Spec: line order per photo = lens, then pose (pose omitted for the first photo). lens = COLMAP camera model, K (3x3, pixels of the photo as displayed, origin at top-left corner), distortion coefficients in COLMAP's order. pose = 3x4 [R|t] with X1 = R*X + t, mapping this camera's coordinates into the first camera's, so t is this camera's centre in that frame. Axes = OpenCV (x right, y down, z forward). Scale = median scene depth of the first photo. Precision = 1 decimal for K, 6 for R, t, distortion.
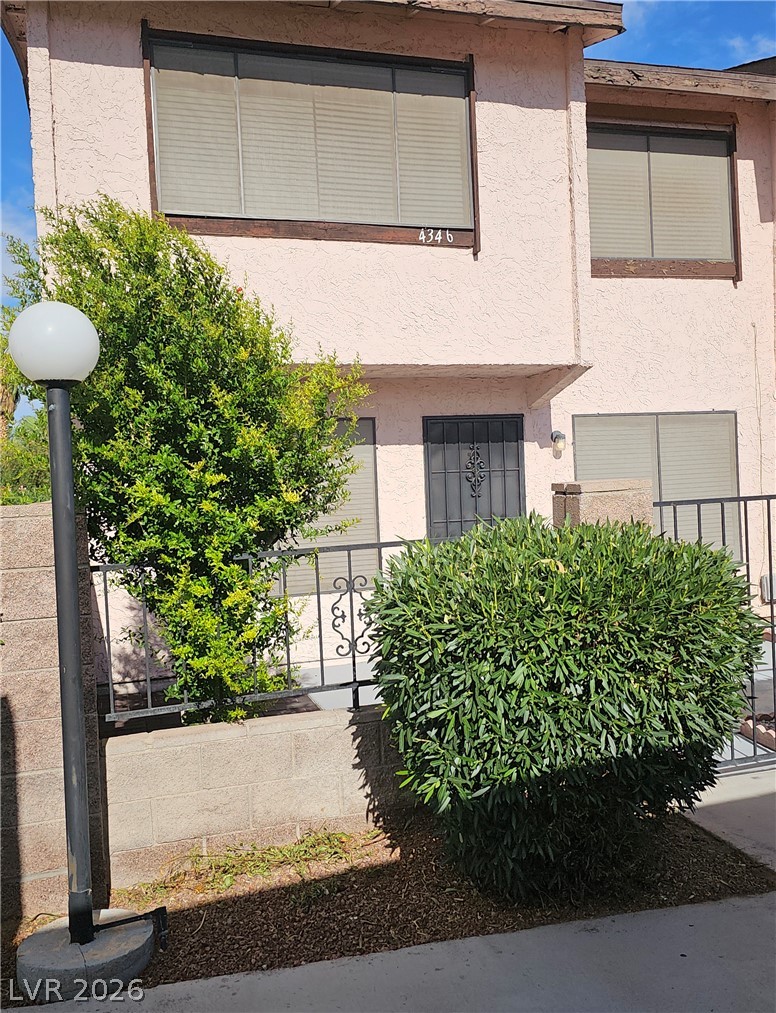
lens RADIAL K [[926.6, 0, 430.3], [0, 926.6, 501.7], [0, 0, 1]] dist [0.055750, -0.056585]
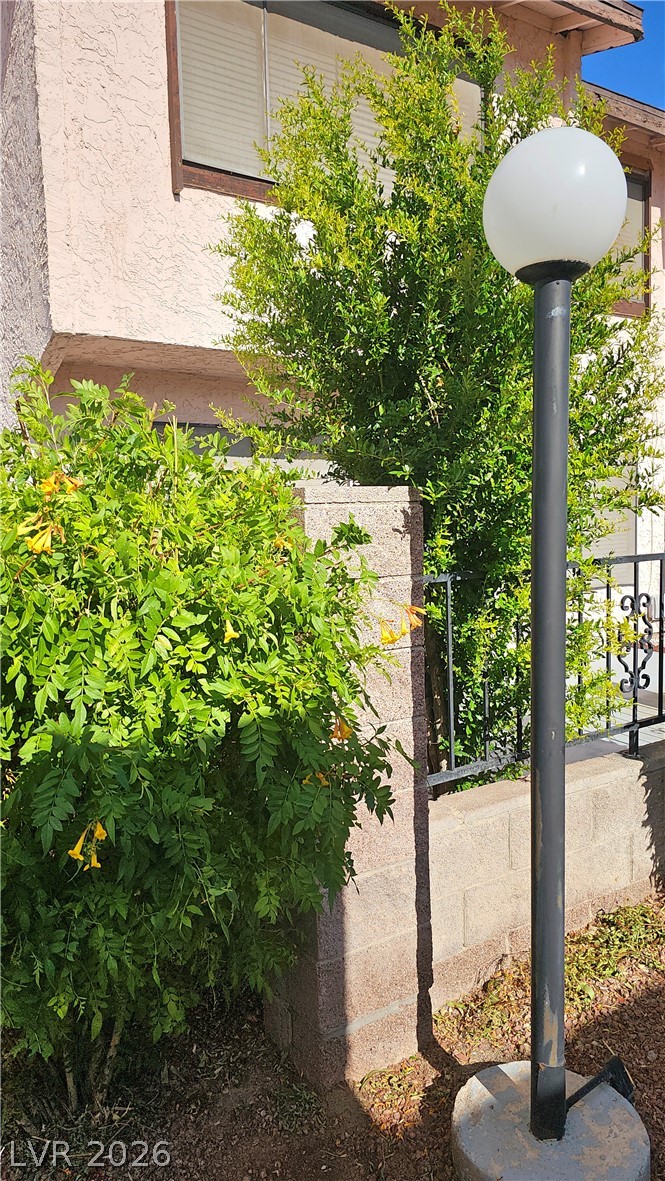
lens RADIAL K [[788.5, 0, 332.4], [0, 788.5, 593.8], [0, 0, 1]] dist [0.067806, -0.068868]
pose [[0.967073, -0.005977, 0.254429, -0.489759], [-0.010087, 0.998038, 0.061786, 0.037706], [-0.254300, -0.062318, 0.965116, 0.373987]]
